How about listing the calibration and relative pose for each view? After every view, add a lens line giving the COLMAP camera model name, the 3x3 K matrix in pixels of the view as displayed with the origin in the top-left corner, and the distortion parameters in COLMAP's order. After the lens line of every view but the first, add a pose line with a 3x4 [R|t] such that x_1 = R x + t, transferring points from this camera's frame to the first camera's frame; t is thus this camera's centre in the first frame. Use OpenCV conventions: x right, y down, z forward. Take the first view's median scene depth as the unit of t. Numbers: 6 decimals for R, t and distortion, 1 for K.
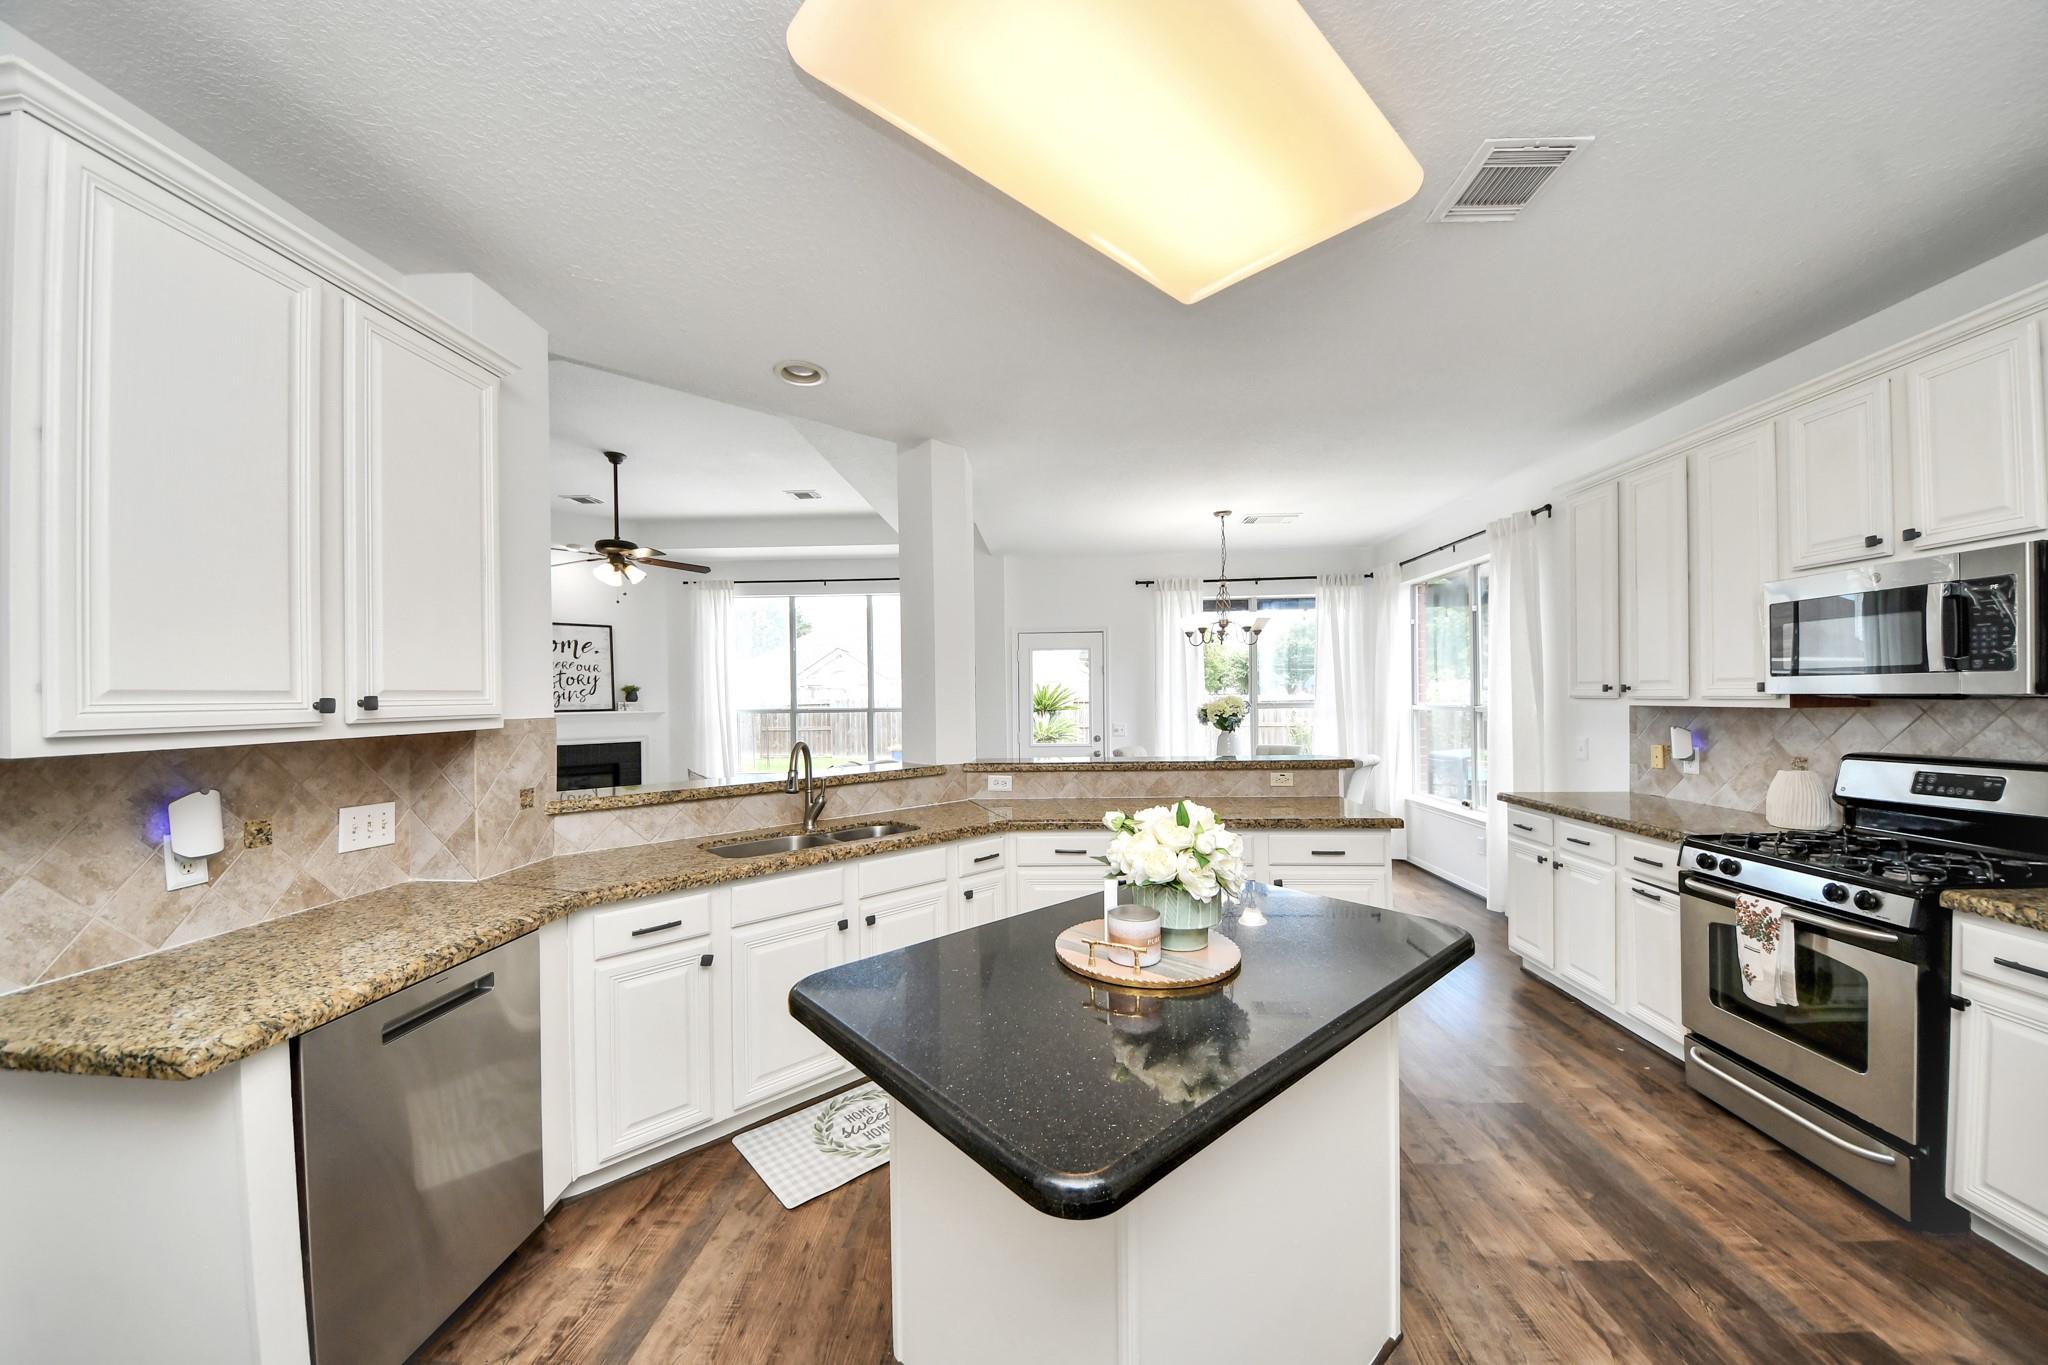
lens RADIAL K [[749.3, 0, 1038.3], [0, 749.3, 702.9], [0, 0, 1]] dist [-0.010200, -0.003852]
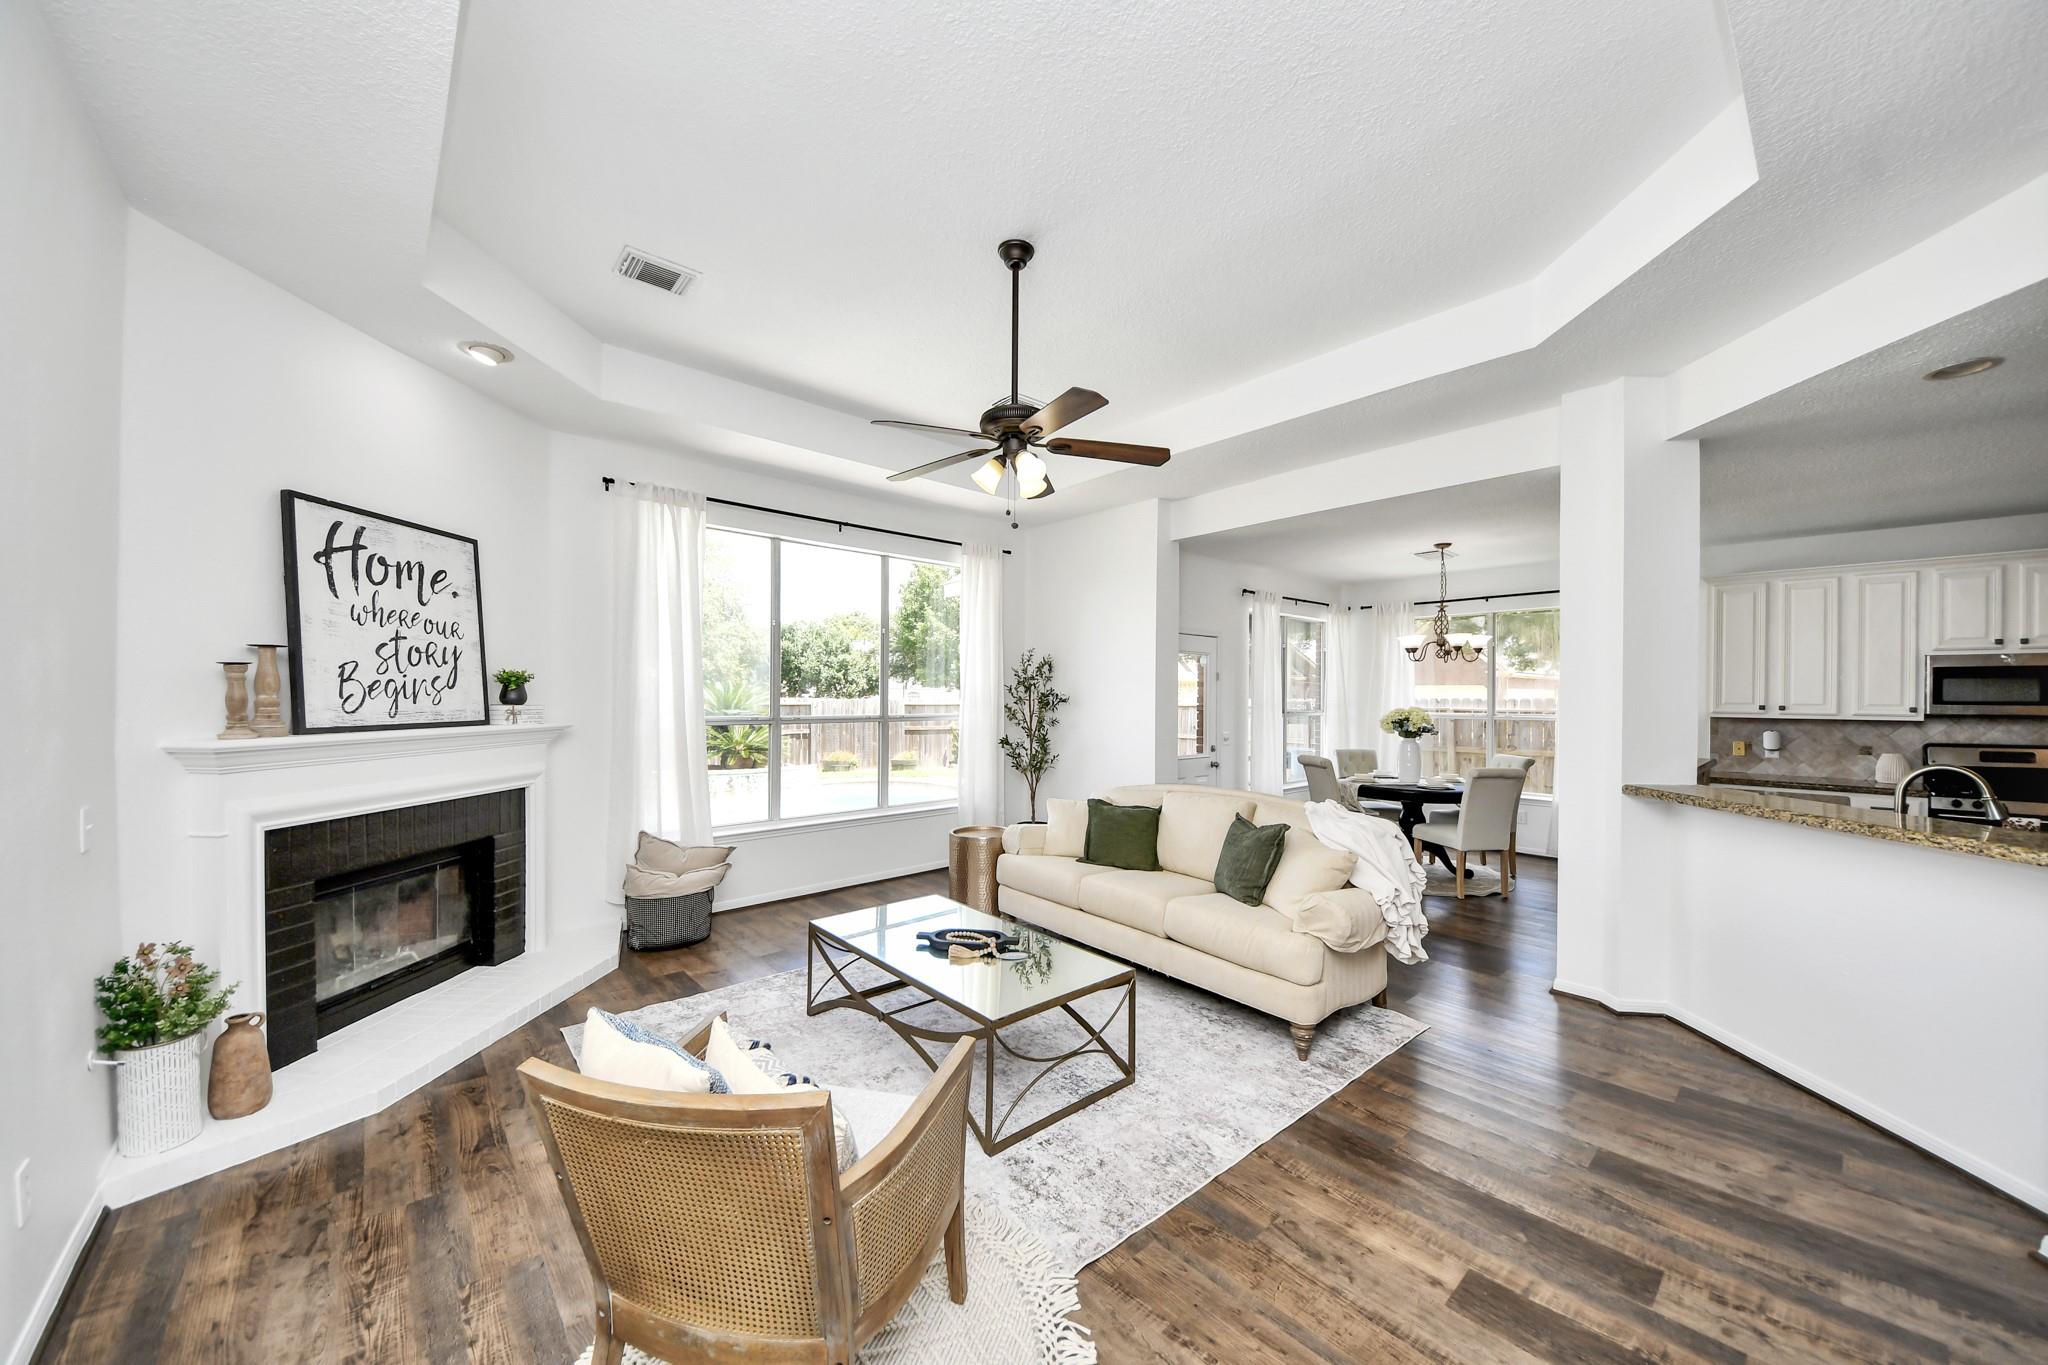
lens RADIAL K [[749.3, 0, 1010.6], [0, 749.3, 686.4], [0, 0, 1]] dist [-0.010200, -0.003852]
pose [[0.706994, 0.025036, 0.706776, -1.473142], [-0.008839, 0.999608, -0.026567, -0.008105], [-0.707164, 0.012536, 0.706938, 0.978069]]
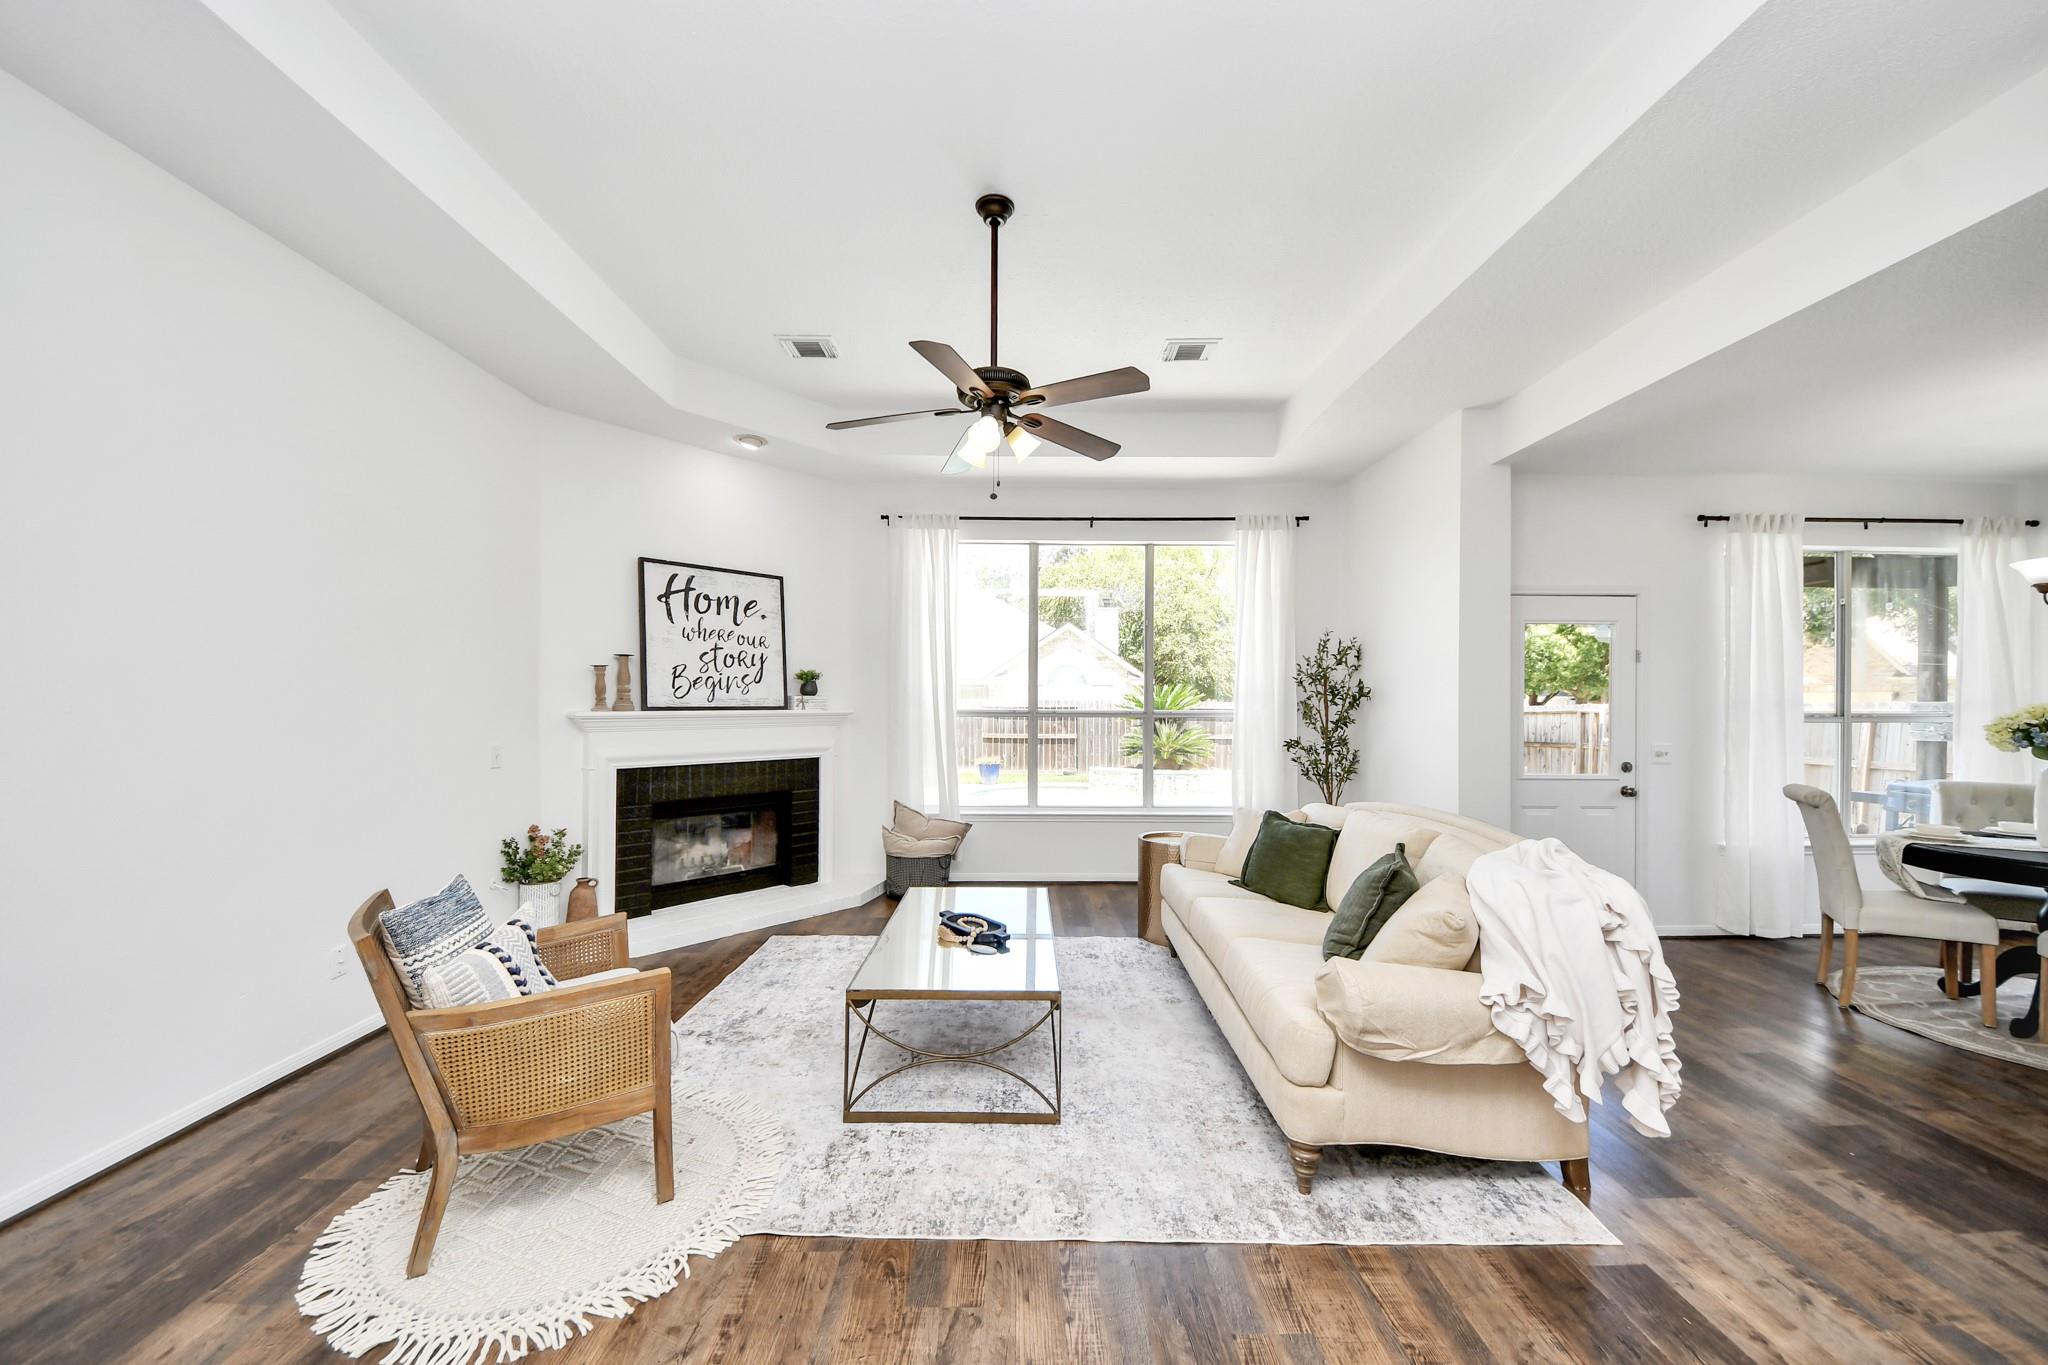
lens RADIAL K [[749.3, 0, 1012.0], [0, 749.3, 694.2], [0, 0, 1]] dist [-0.010200, -0.003852]
pose [[0.997918, 0.018227, 0.061870, -0.920684], [-0.017174, 0.999699, -0.017519, 0.011677], [-0.062171, 0.016420, 0.997930, 0.775438]]
